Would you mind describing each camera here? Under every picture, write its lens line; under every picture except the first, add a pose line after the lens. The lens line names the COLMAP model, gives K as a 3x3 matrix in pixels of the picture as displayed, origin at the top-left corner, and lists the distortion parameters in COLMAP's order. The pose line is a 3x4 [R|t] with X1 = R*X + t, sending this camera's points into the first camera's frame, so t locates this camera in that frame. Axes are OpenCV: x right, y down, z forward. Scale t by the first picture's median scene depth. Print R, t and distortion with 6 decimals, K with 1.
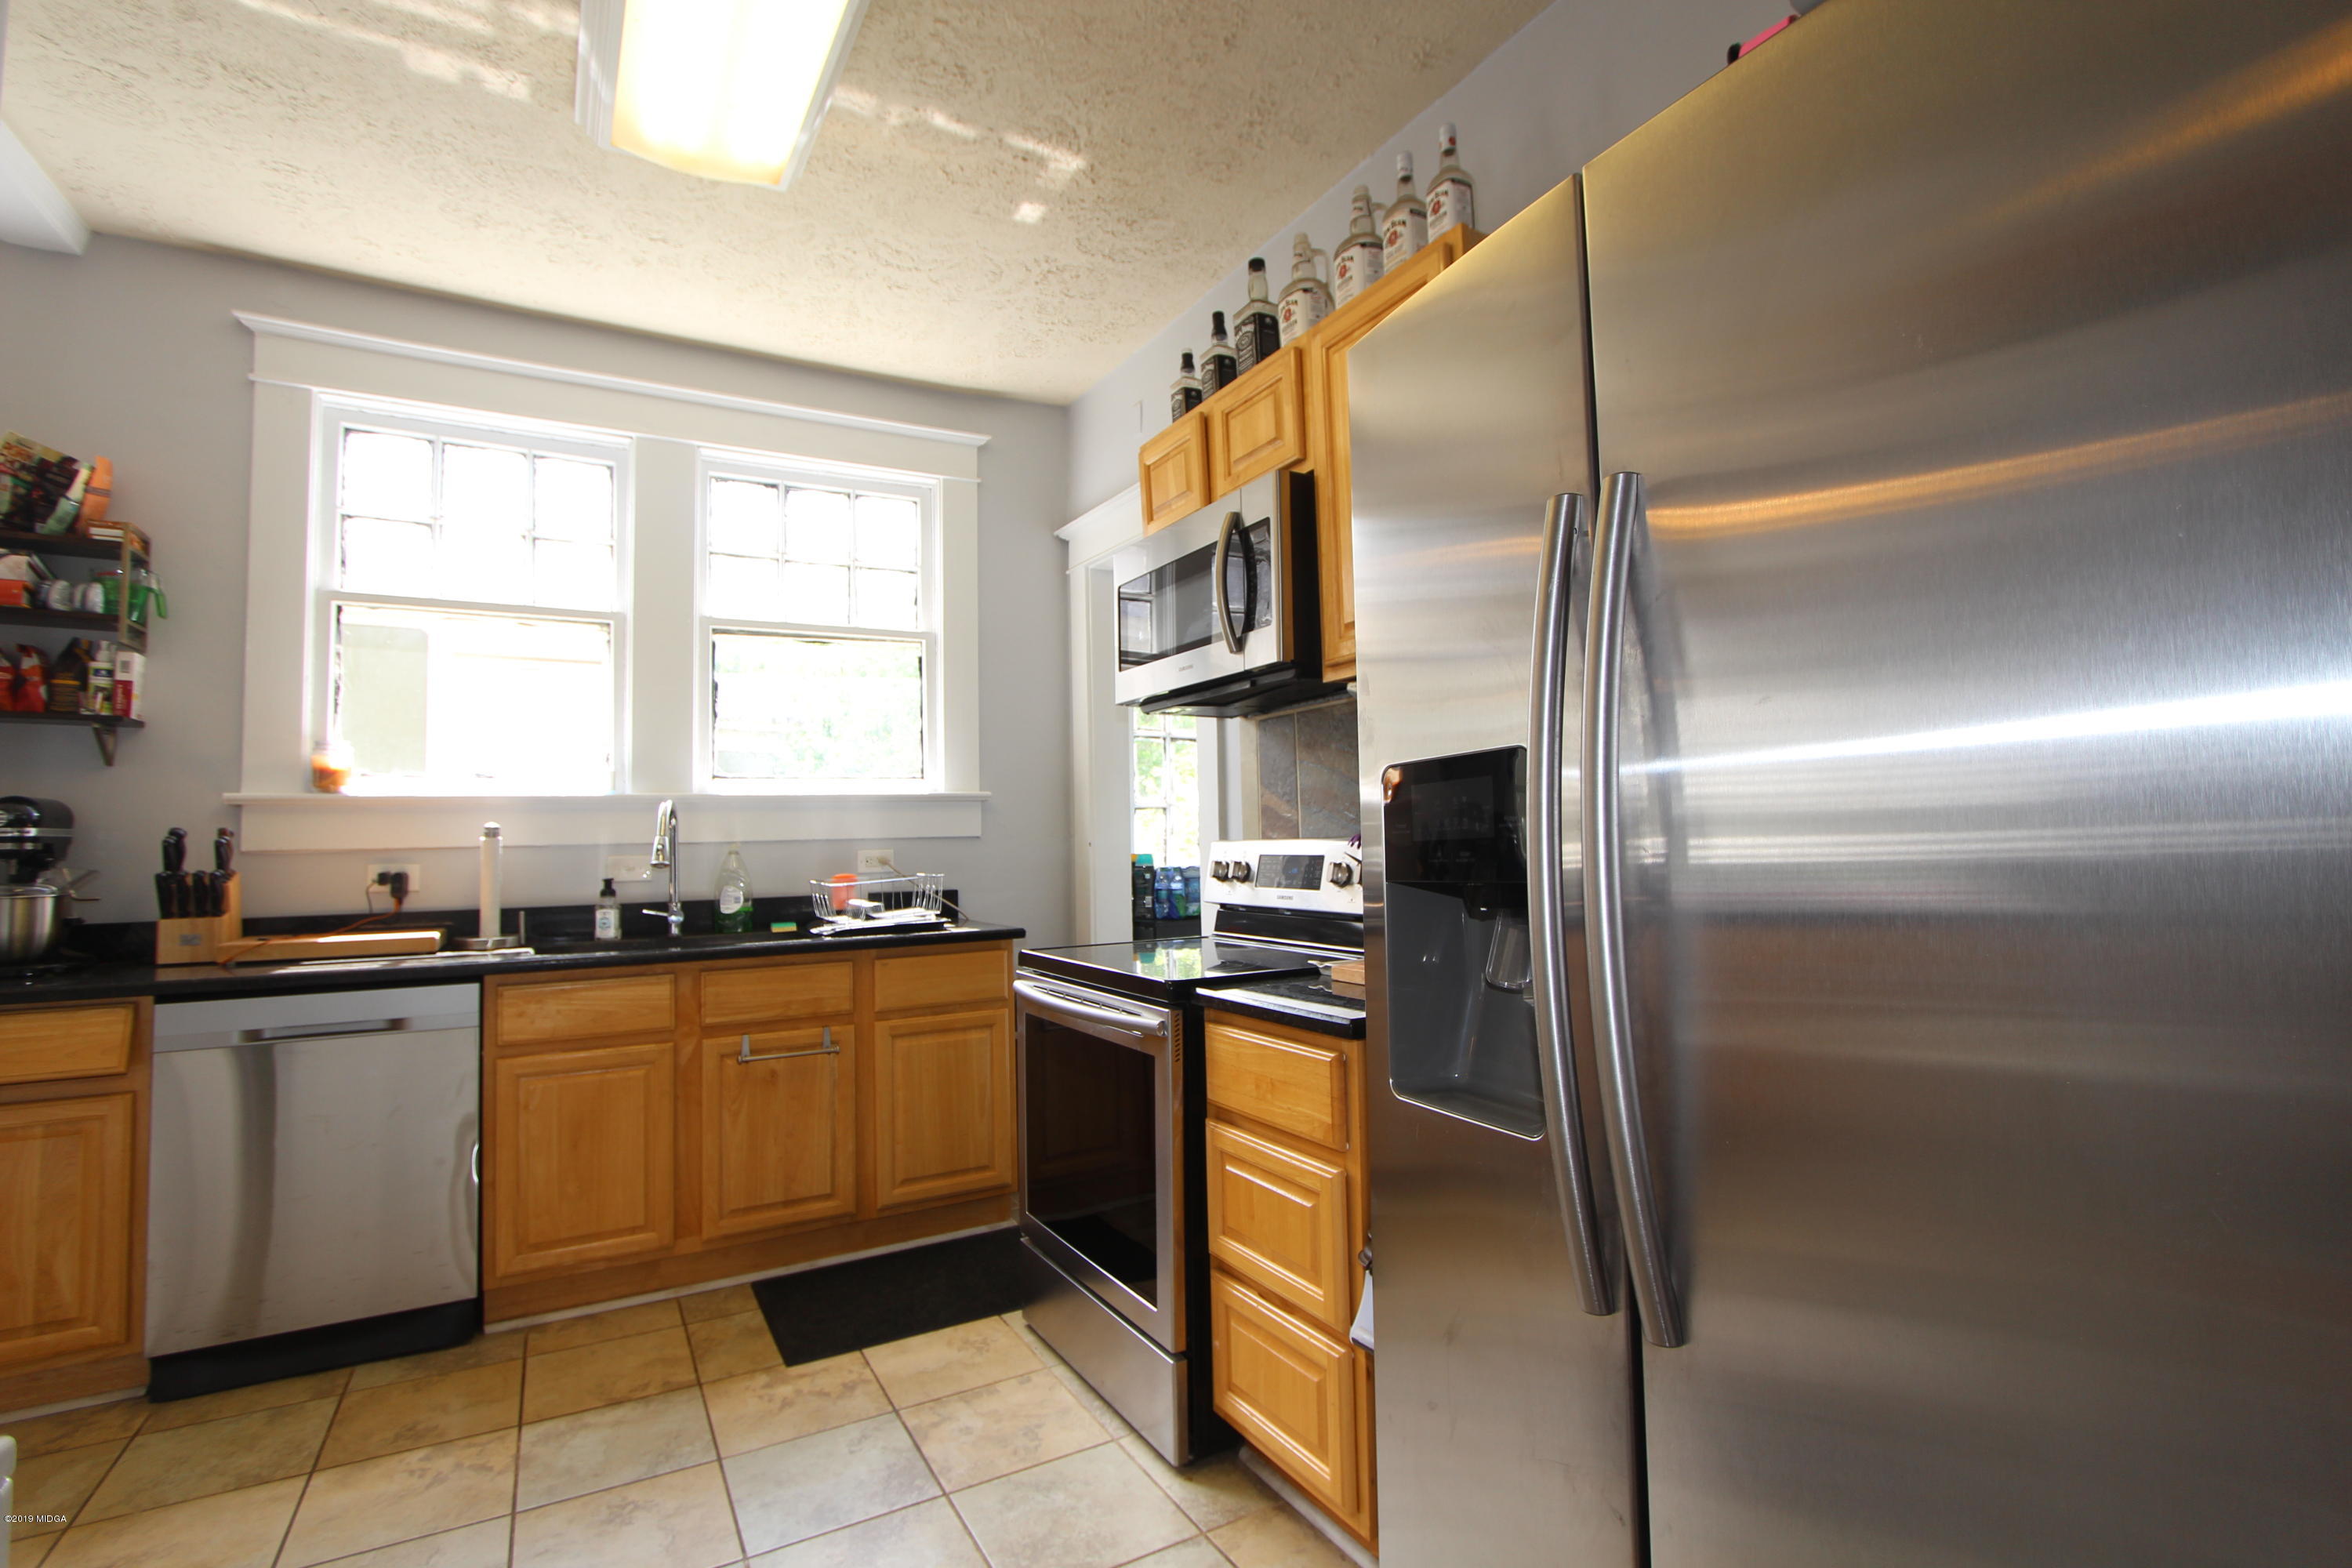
lens RADIAL K [[1082.7, 0, 1174.5], [0, 1082.7, 776.8], [0, 0, 1]] dist [-0.022589, 0.005218]
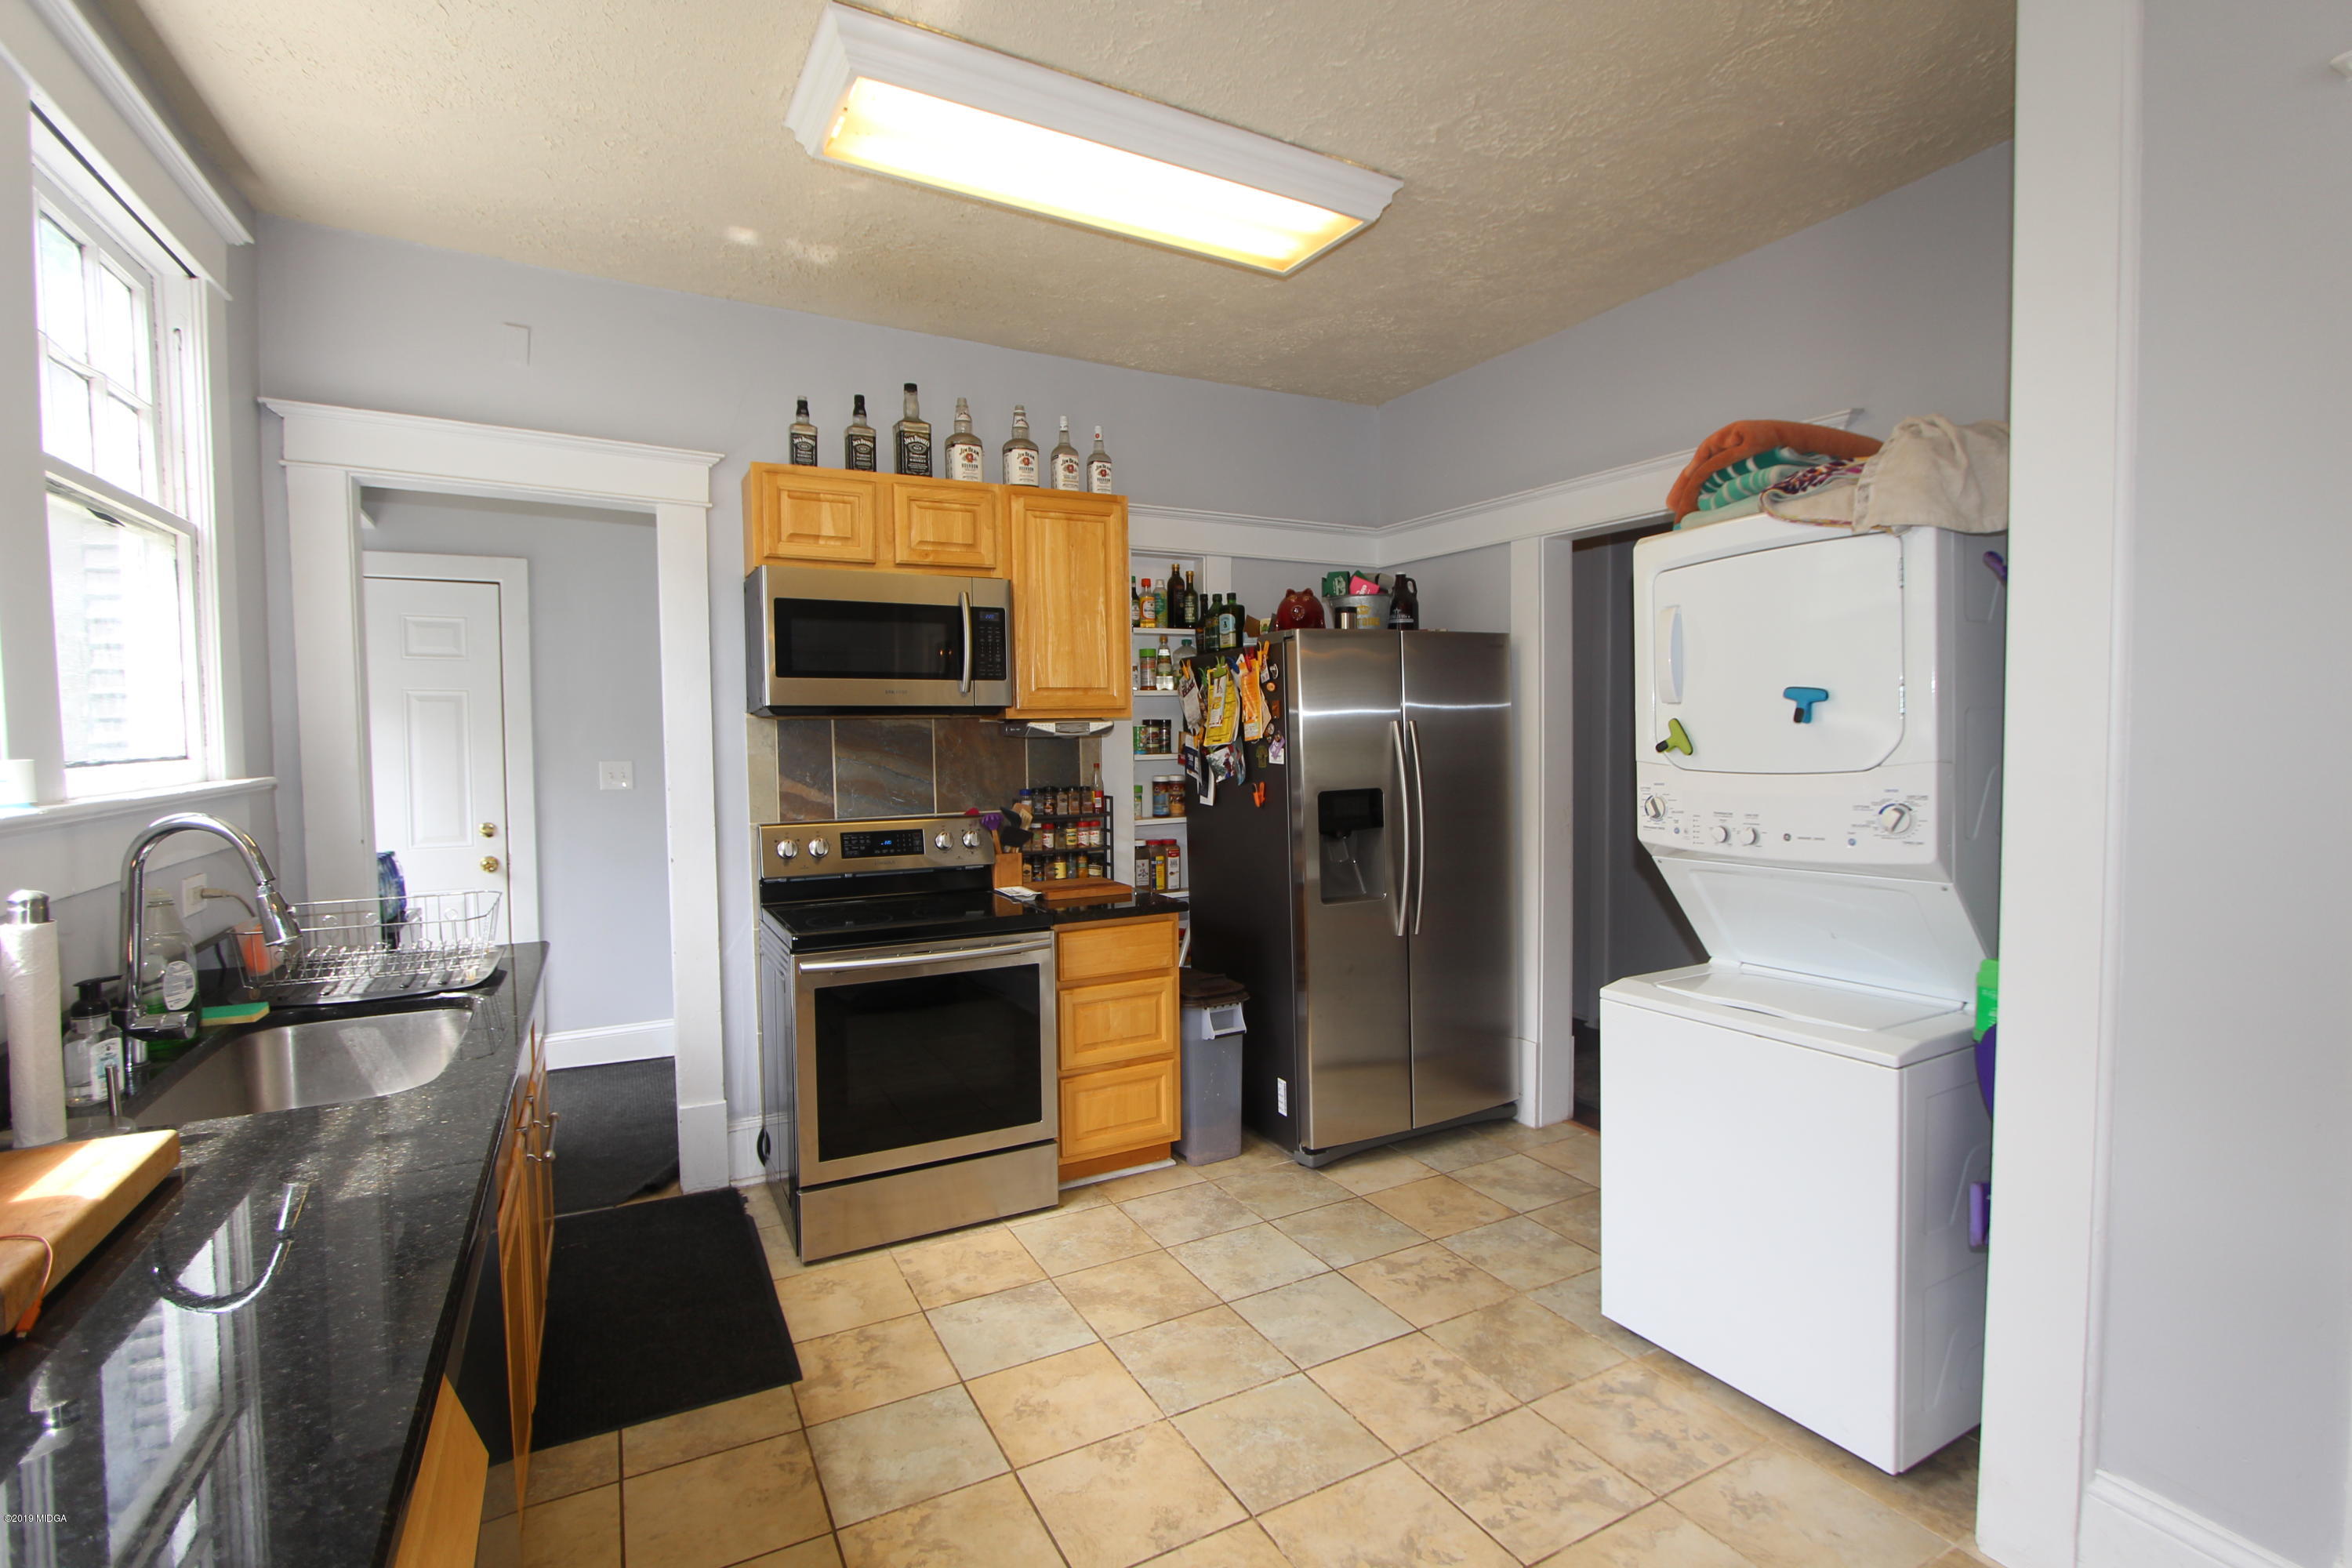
lens RADIAL K [[1082.7, 0, 1190.5], [0, 1082.7, 786.4], [0, 0, 1]] dist [-0.022589, 0.005218]
pose [[0.028507, -0.028095, 0.999199, -1.420066], [-0.047428, 0.998441, 0.029427, -0.047134], [-0.998468, -0.048229, 0.027130, 0.684795]]
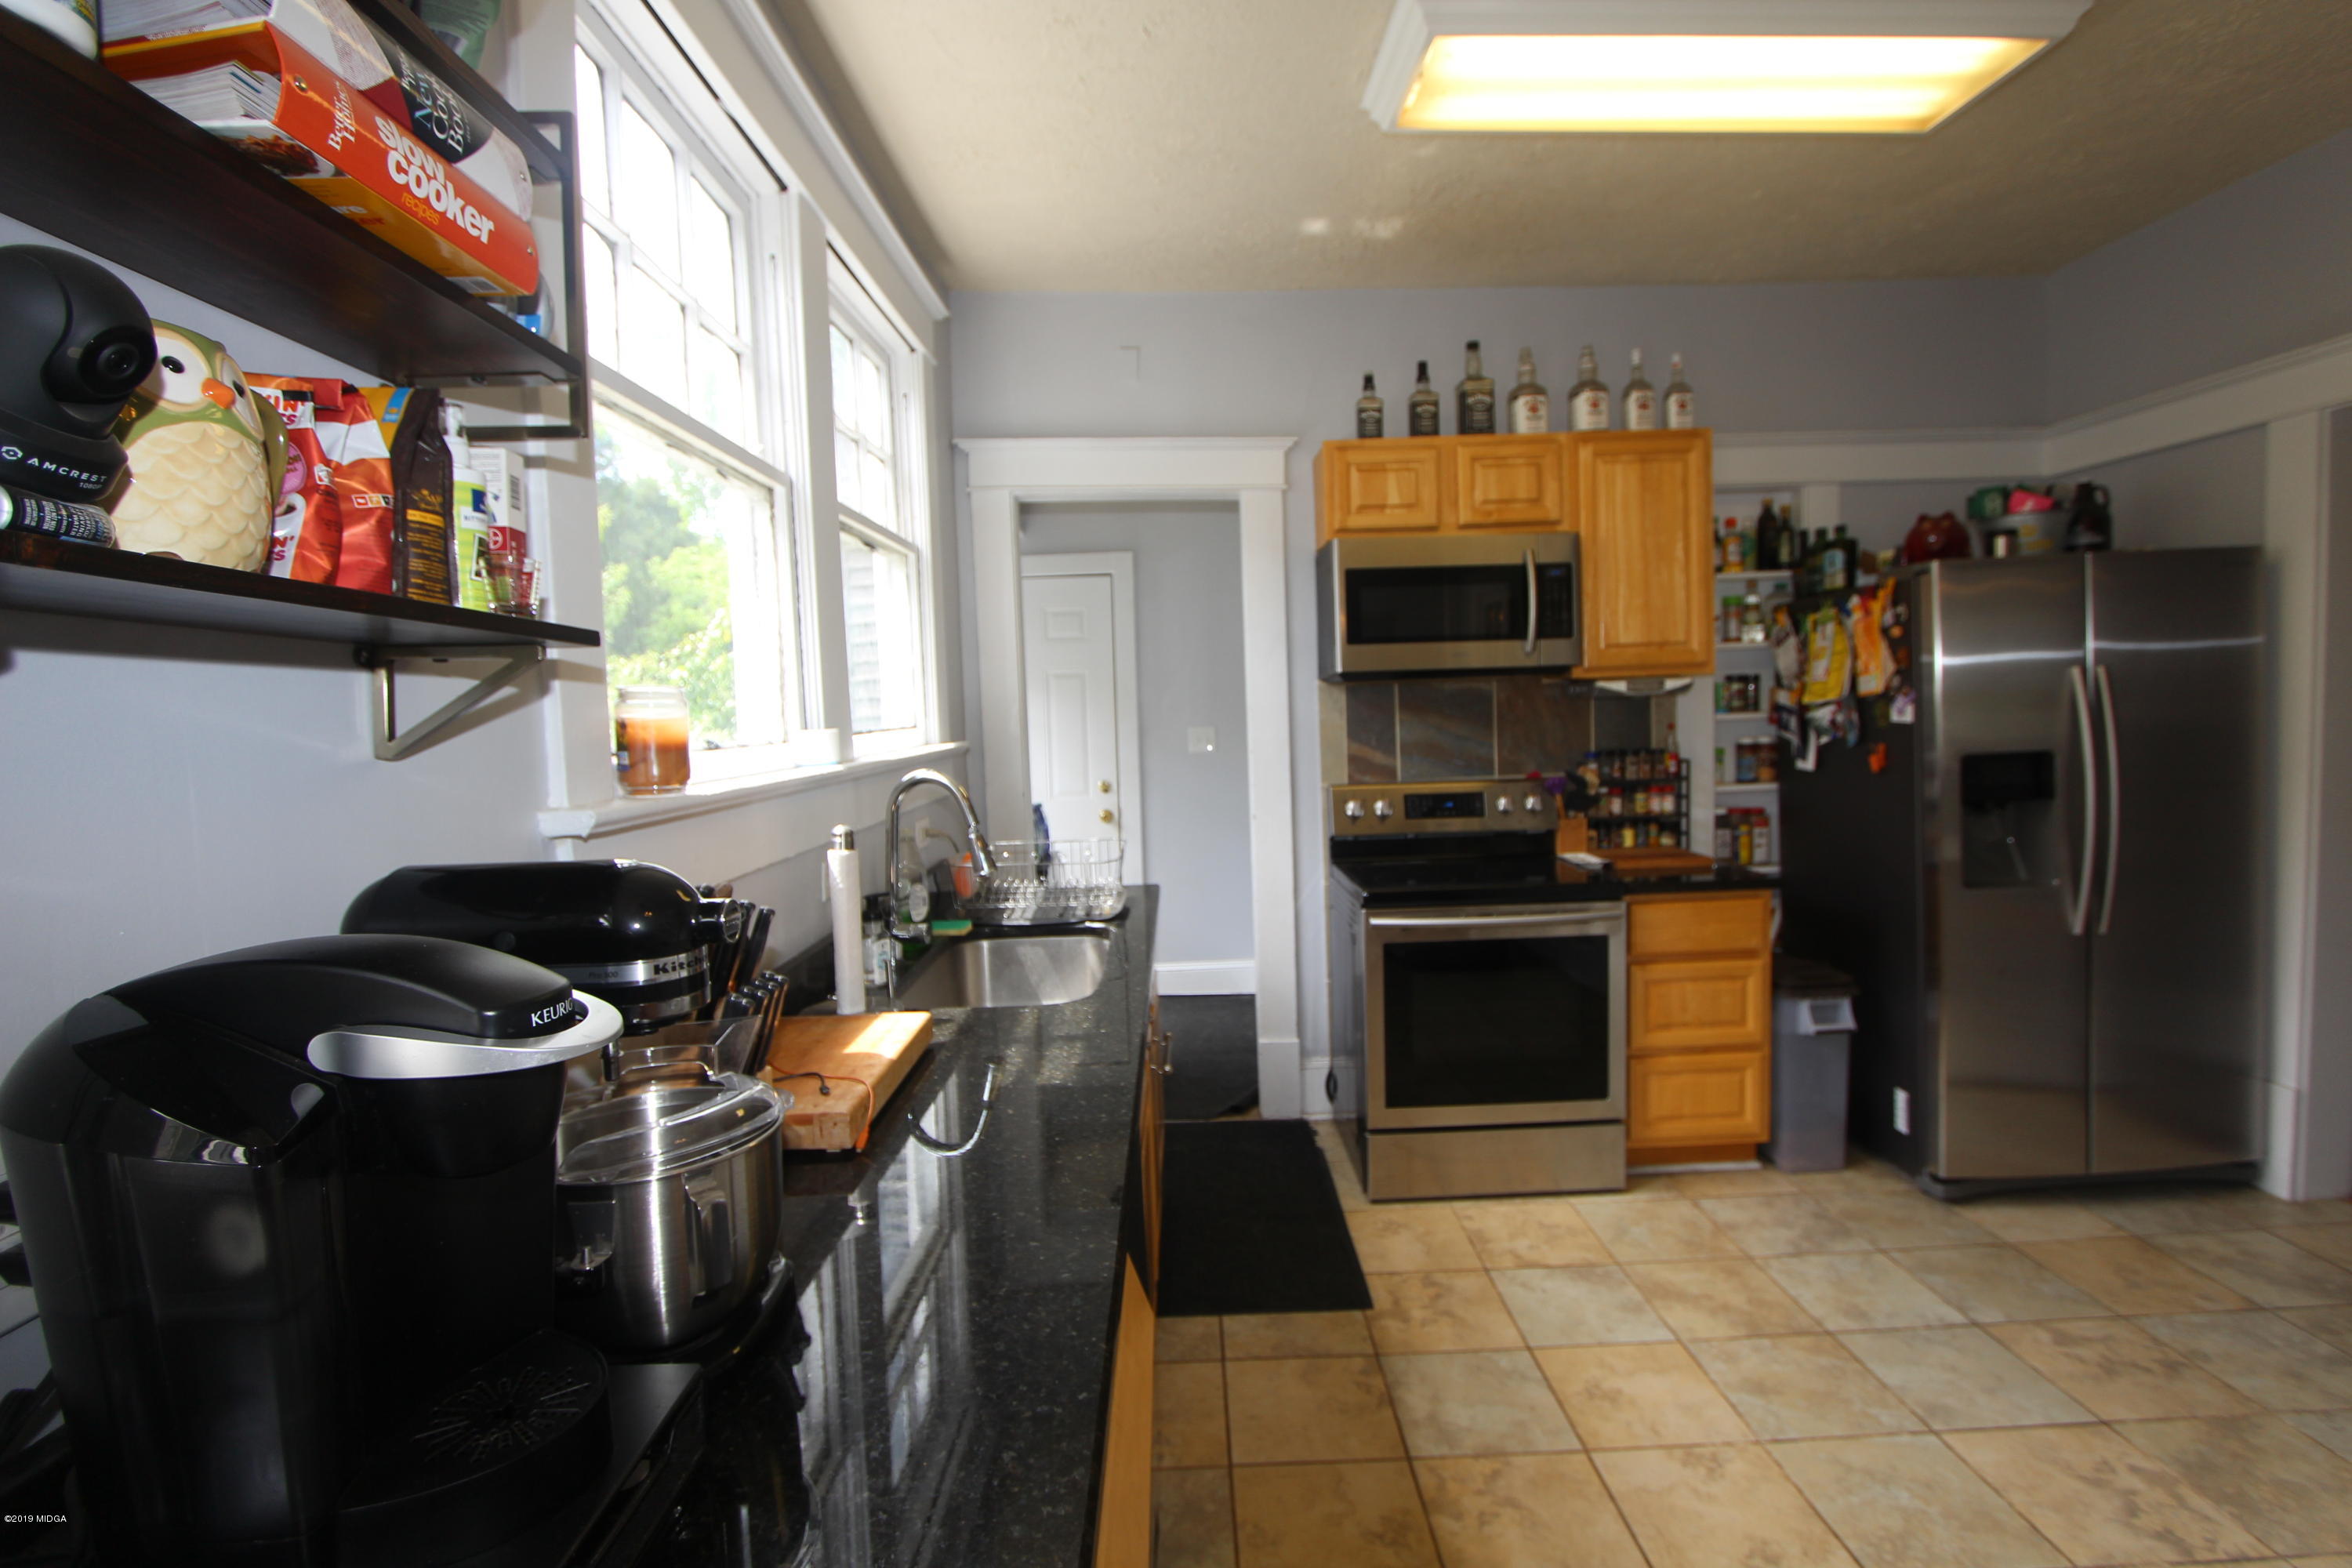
lens RADIAL K [[1082.7, 0, 1195.7], [0, 1082.7, 785.9], [0, 0, 1]] dist [-0.022589, 0.005218]
pose [[0.487919, -0.058024, 0.870958, -1.429447], [-0.027069, 0.996302, 0.081539, -0.045427], [-0.872469, -0.063361, 0.484544, 0.719320]]
